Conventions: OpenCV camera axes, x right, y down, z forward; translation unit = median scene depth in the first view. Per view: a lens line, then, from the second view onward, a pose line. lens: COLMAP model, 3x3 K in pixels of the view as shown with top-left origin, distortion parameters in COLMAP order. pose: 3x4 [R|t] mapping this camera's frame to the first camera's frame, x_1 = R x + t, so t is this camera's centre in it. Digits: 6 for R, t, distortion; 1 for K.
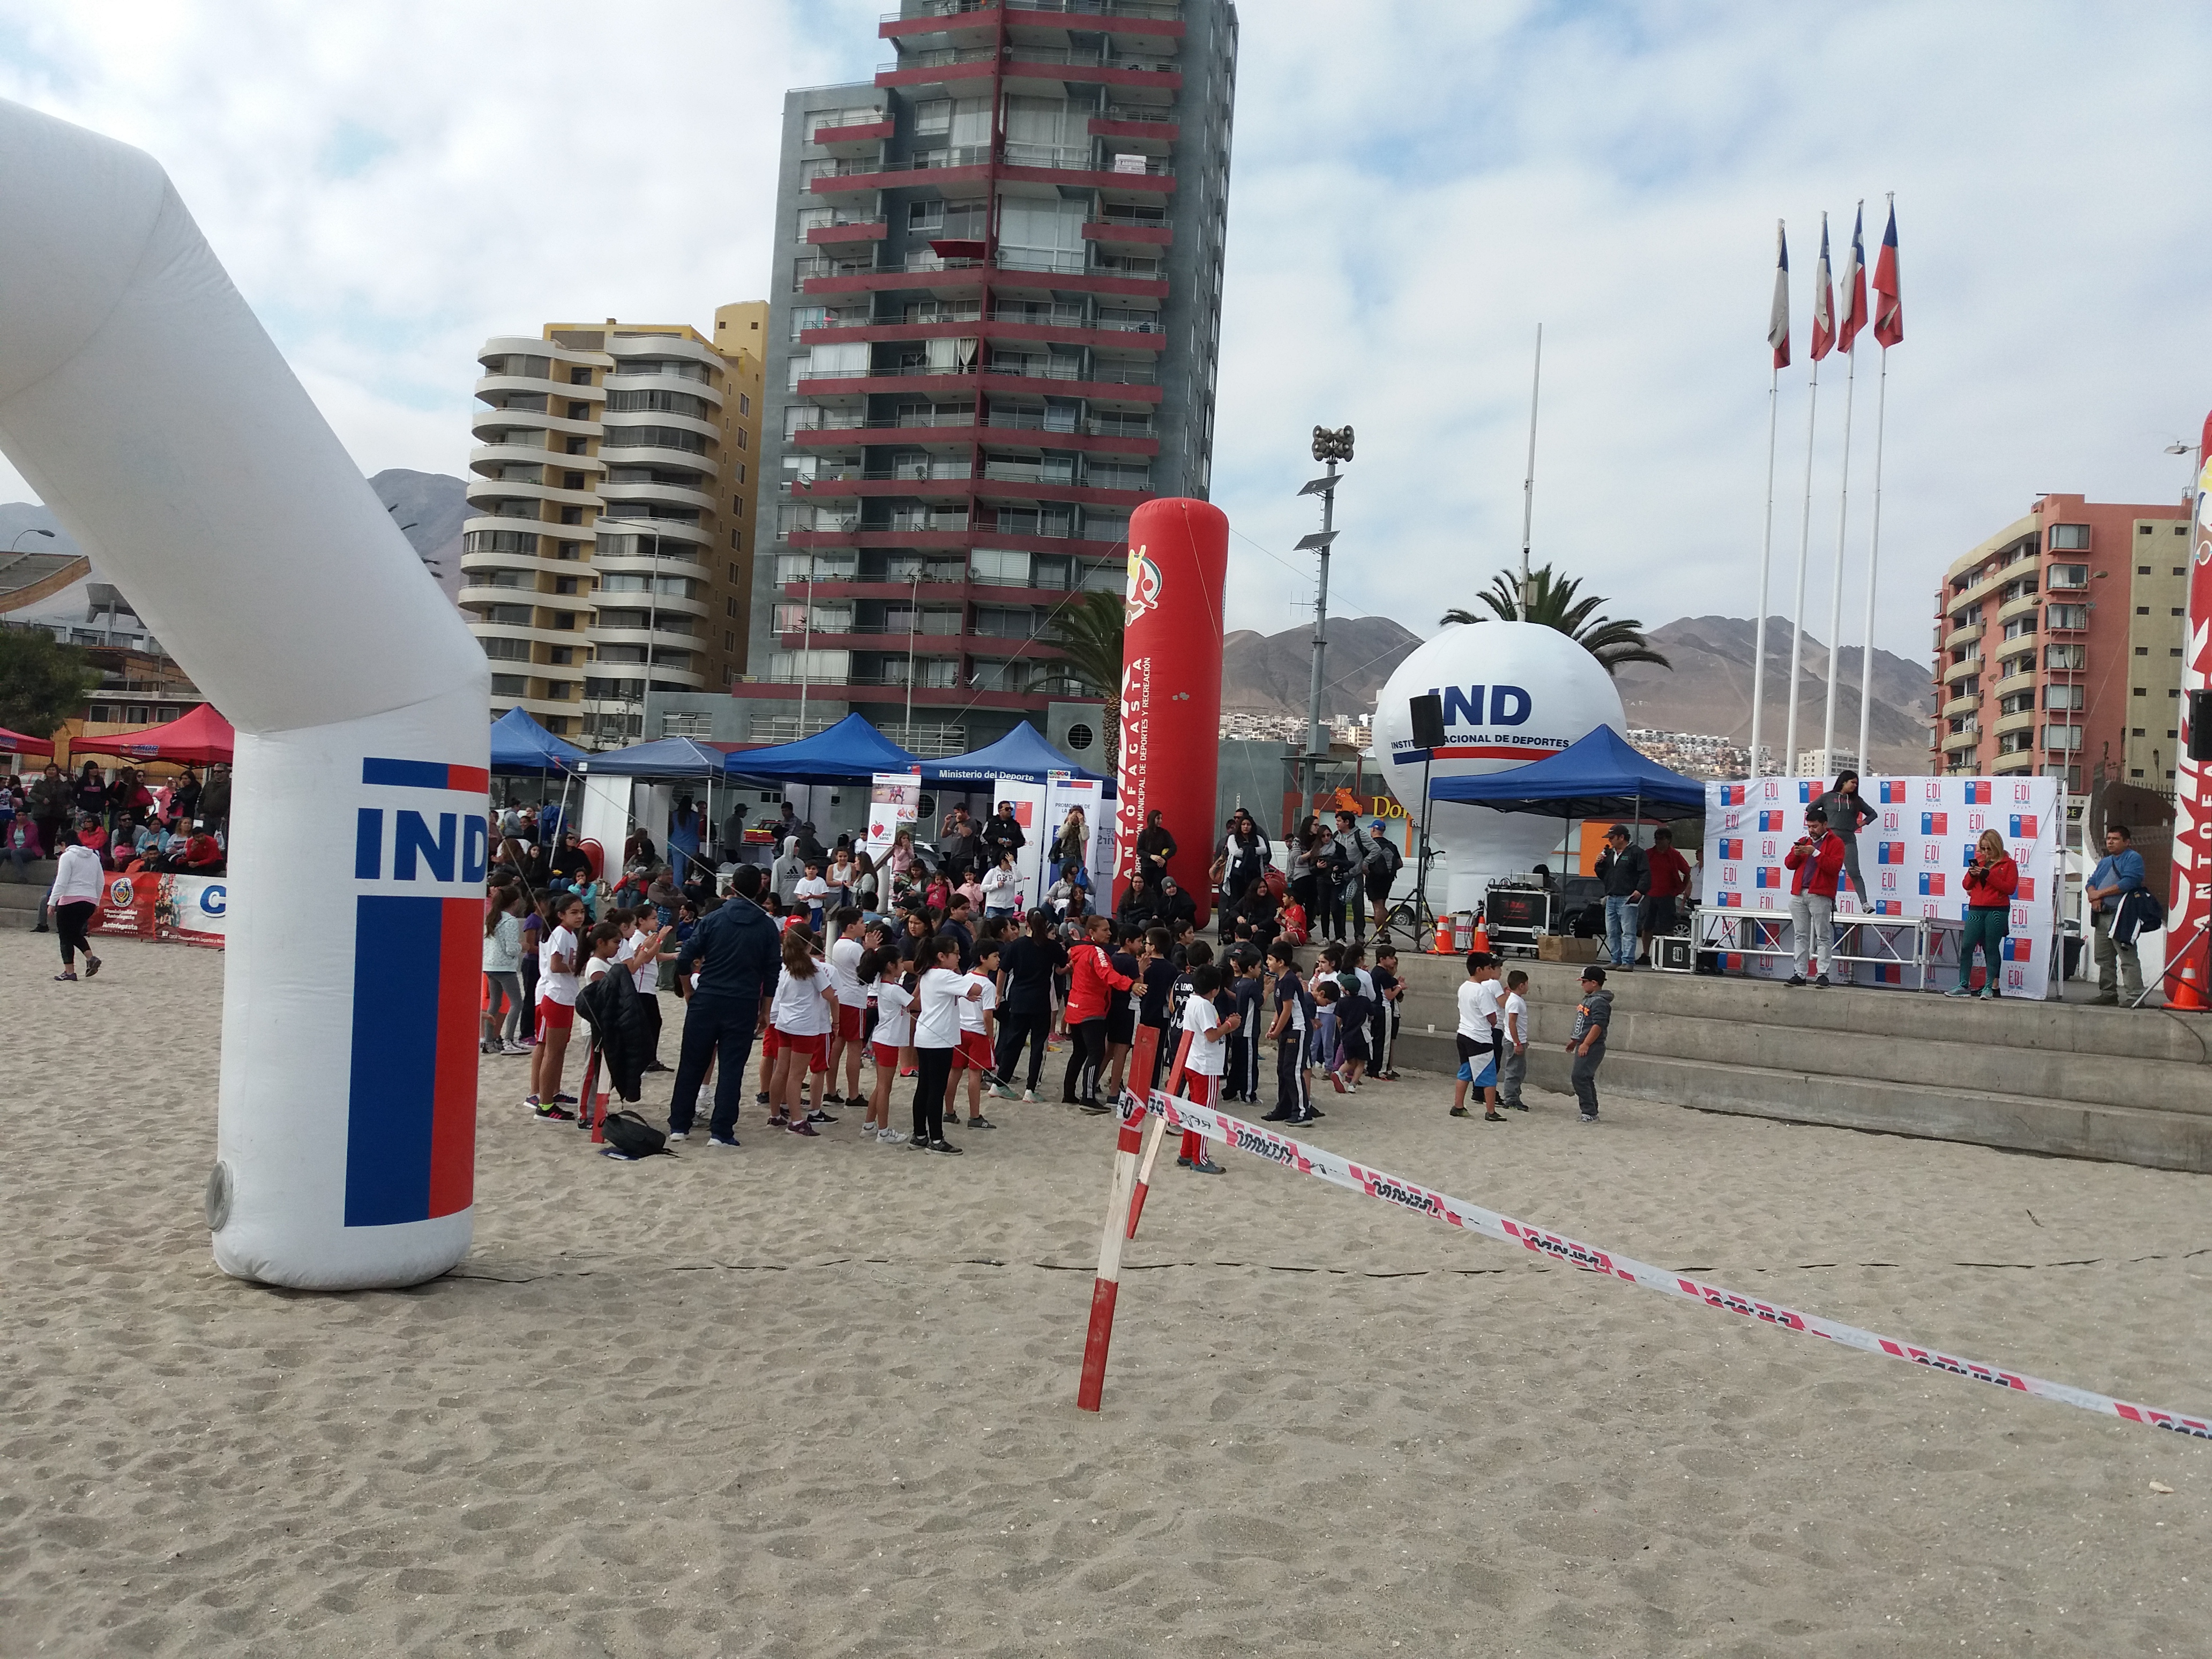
lens RADIAL K [[1796.1, 0, 1163.8], [0, 1796.1, 821.3], [0, 0, 1]] dist [0.199360, -0.364713]
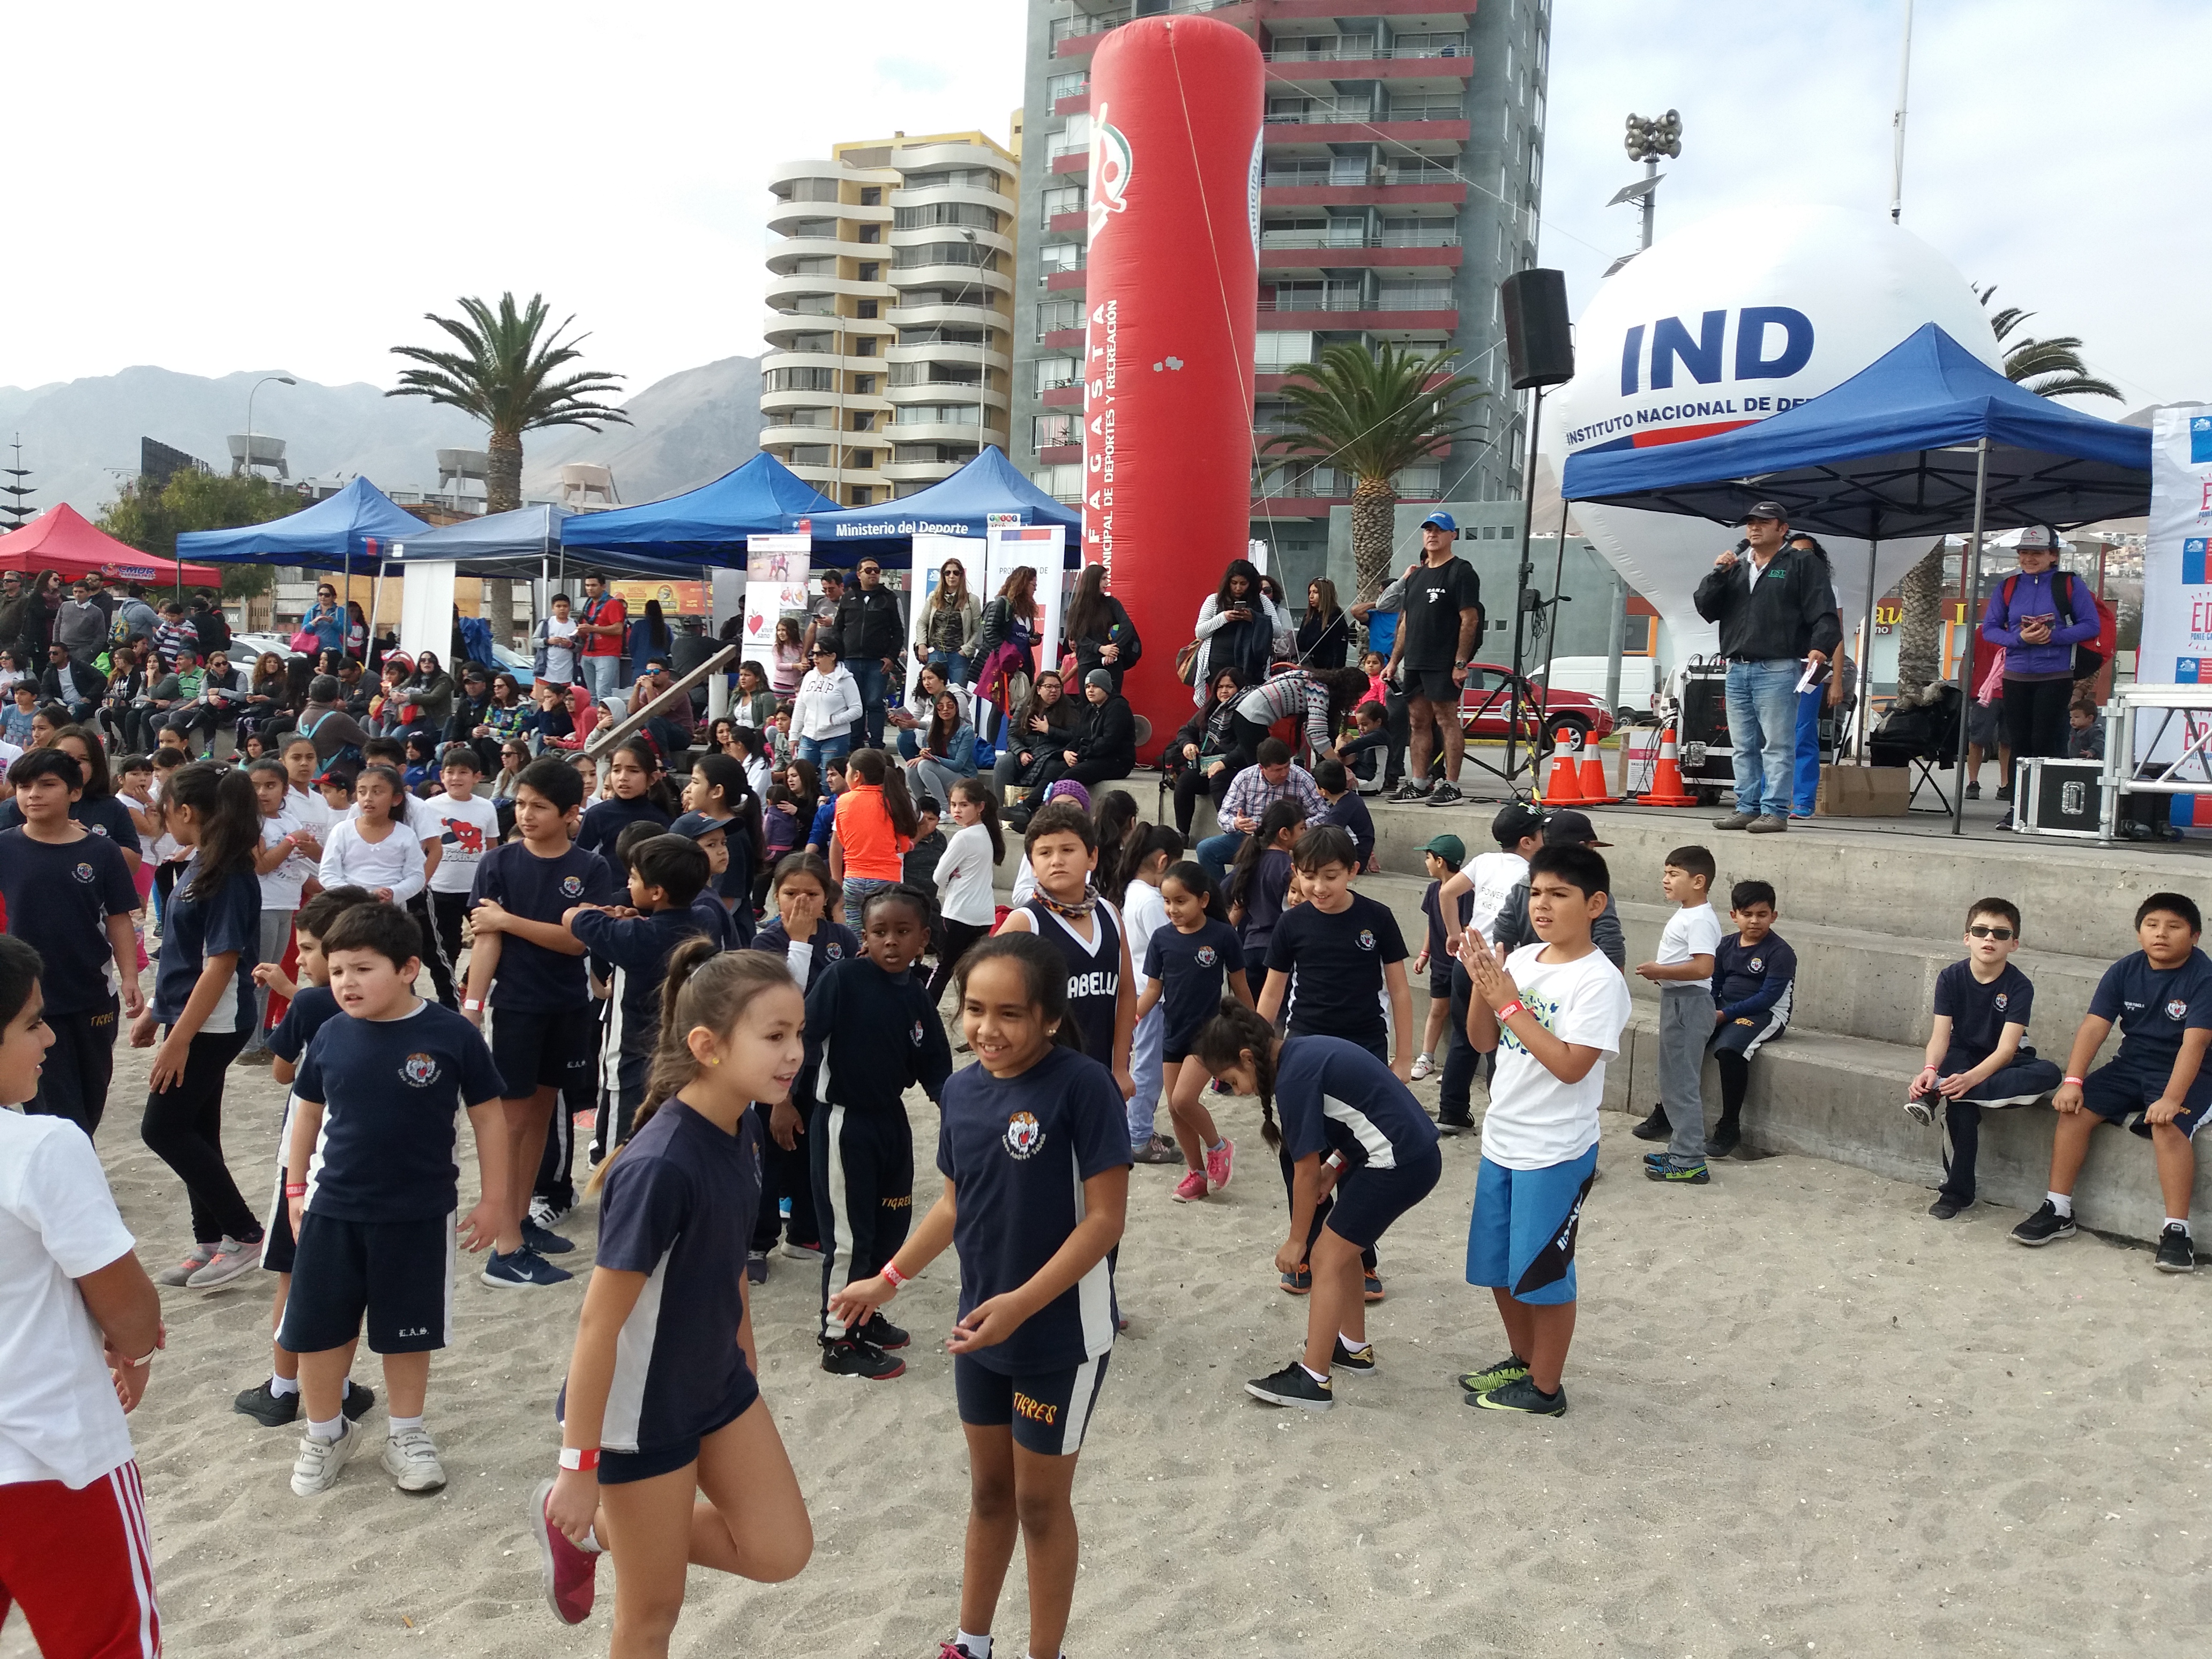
lens RADIAL K [[1793.6, 0, 1128.6], [0, 1793.6, 850.3], [0, 0, 1]] dist [0.029735, -0.050144]
pose [[0.972162, -0.008870, -0.234144, 0.037990], [0.033118, 0.994453, 0.099831, 0.008052], [0.231959, -0.104806, 0.967063, 0.123400]]
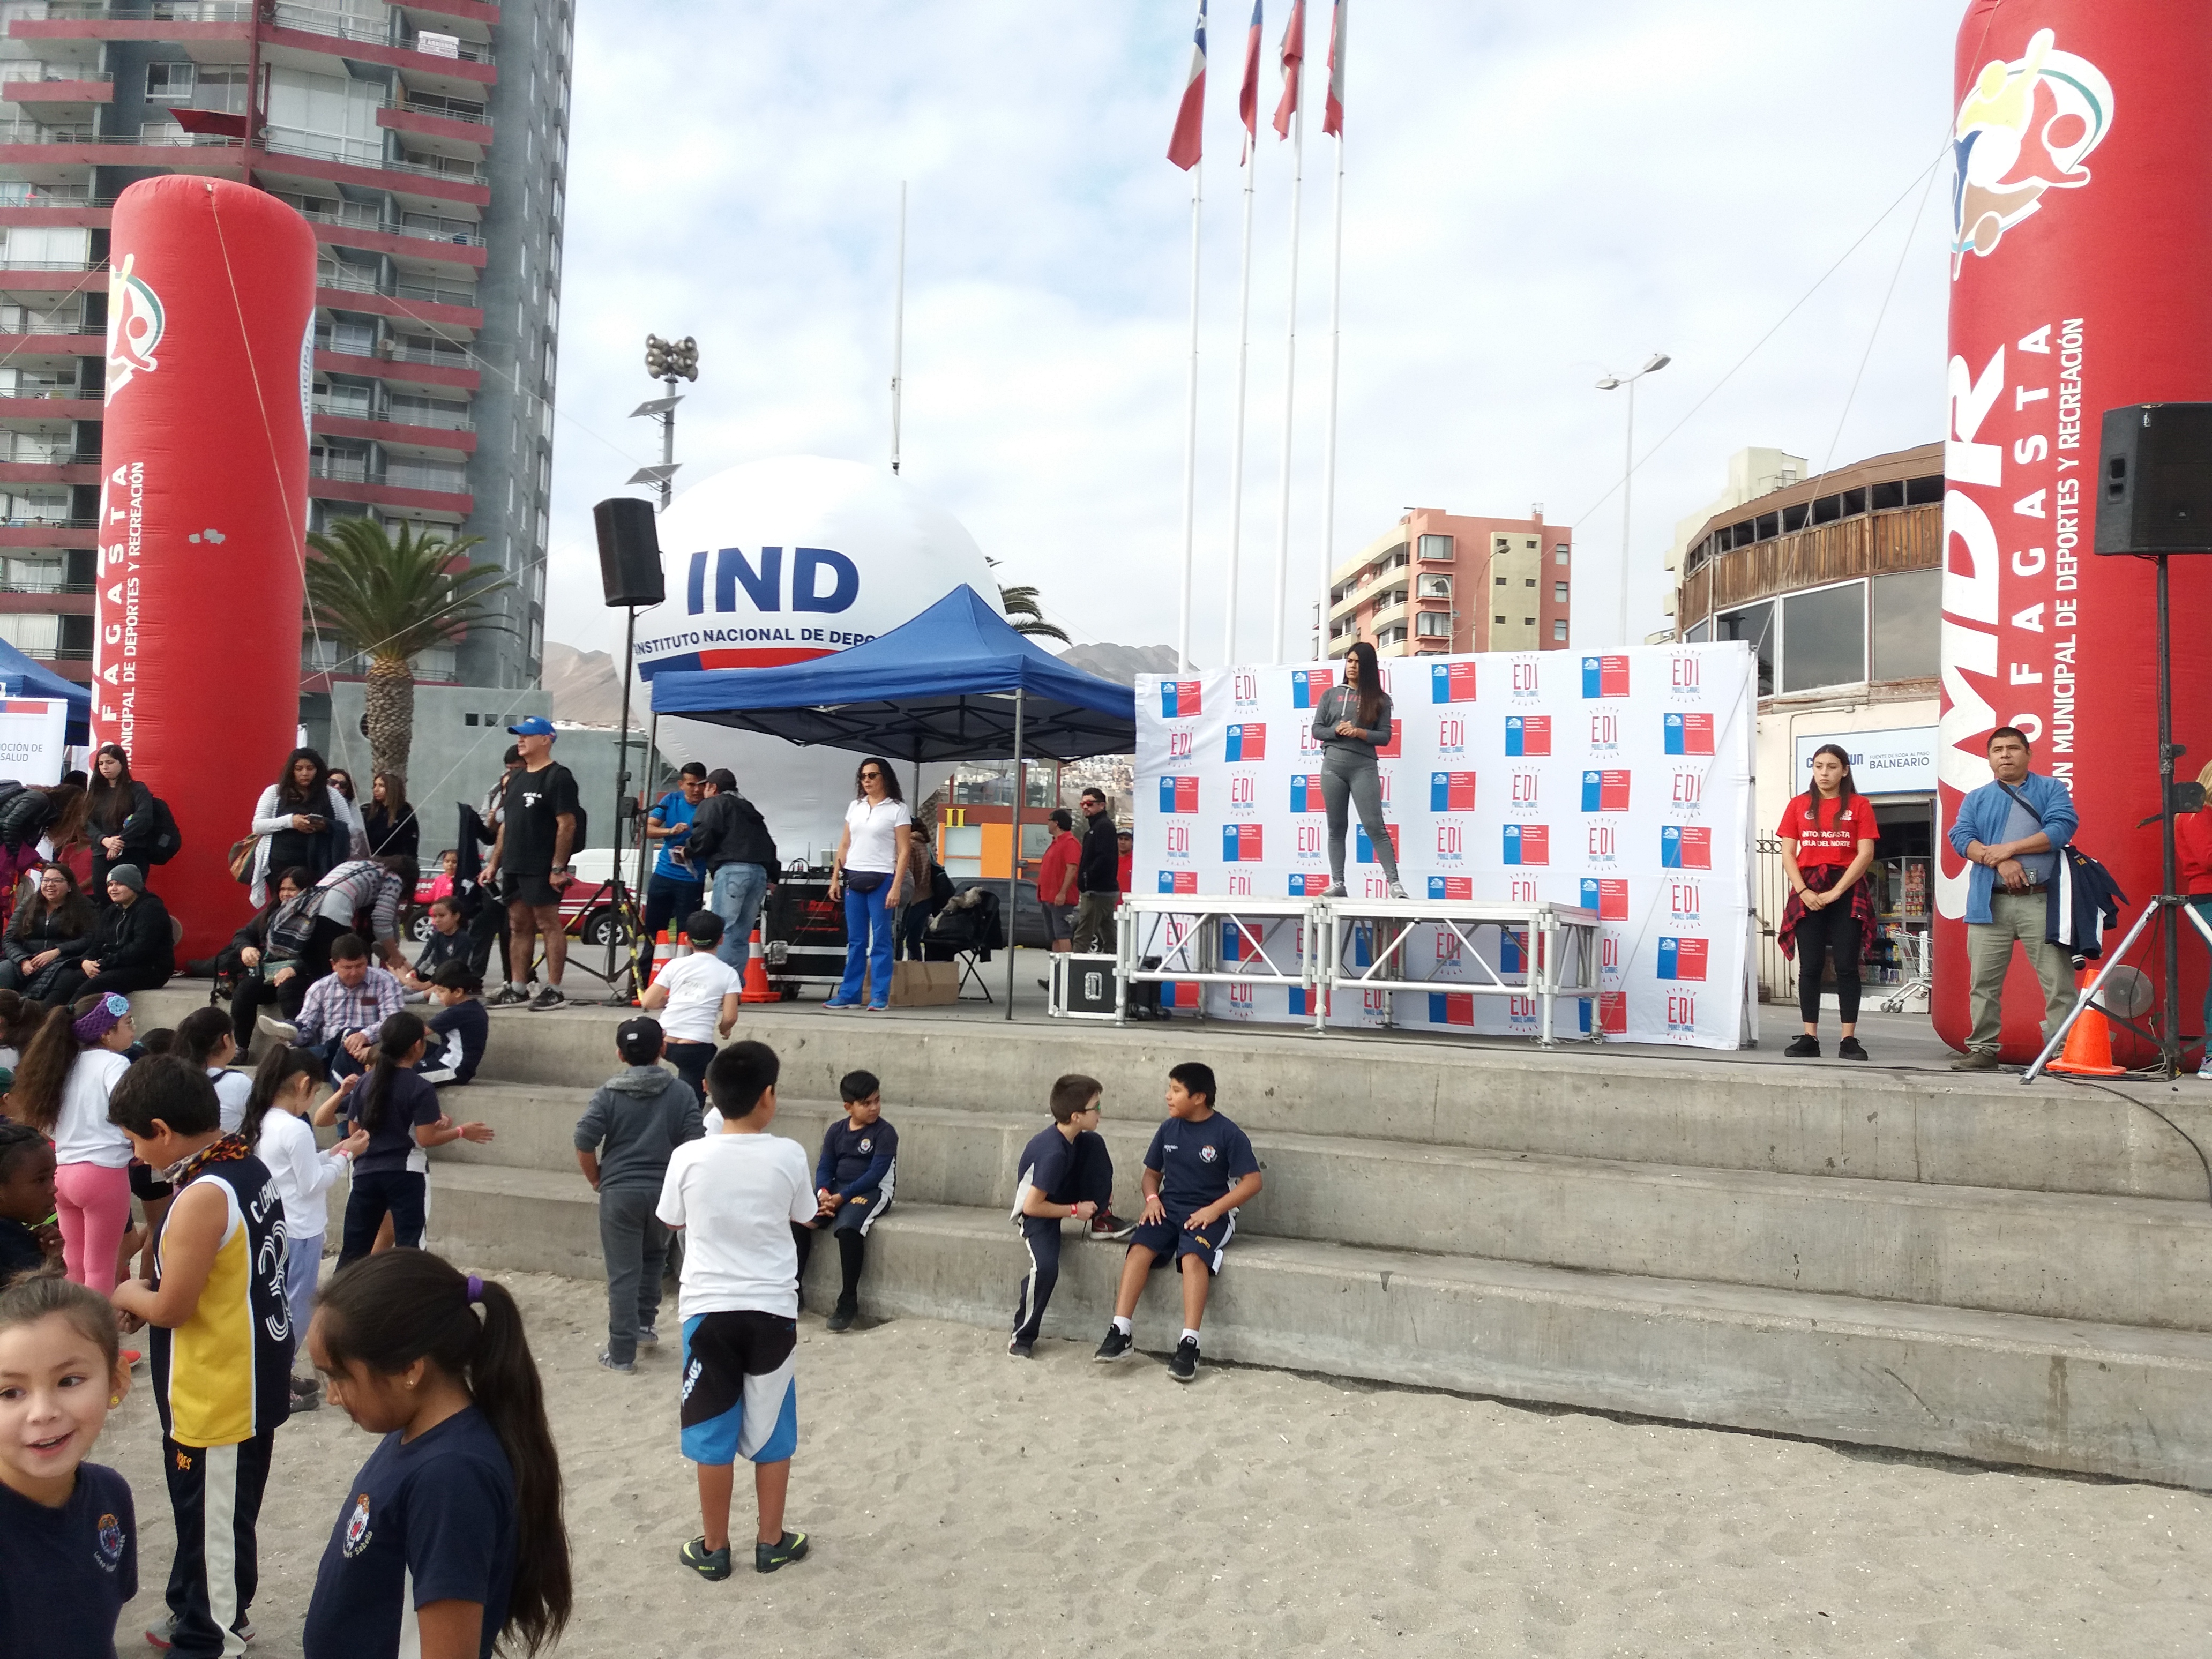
lens RADIAL K [[1793.6, 0, 1128.6], [0, 1793.6, 850.3], [0, 0, 1]] dist [0.029735, -0.050144]
pose [[0.954714, -0.015695, 0.297111, 0.032531], [0.013853, 0.999870, 0.008303, 0.006796], [-0.297202, -0.003811, 0.954807, 0.118417]]
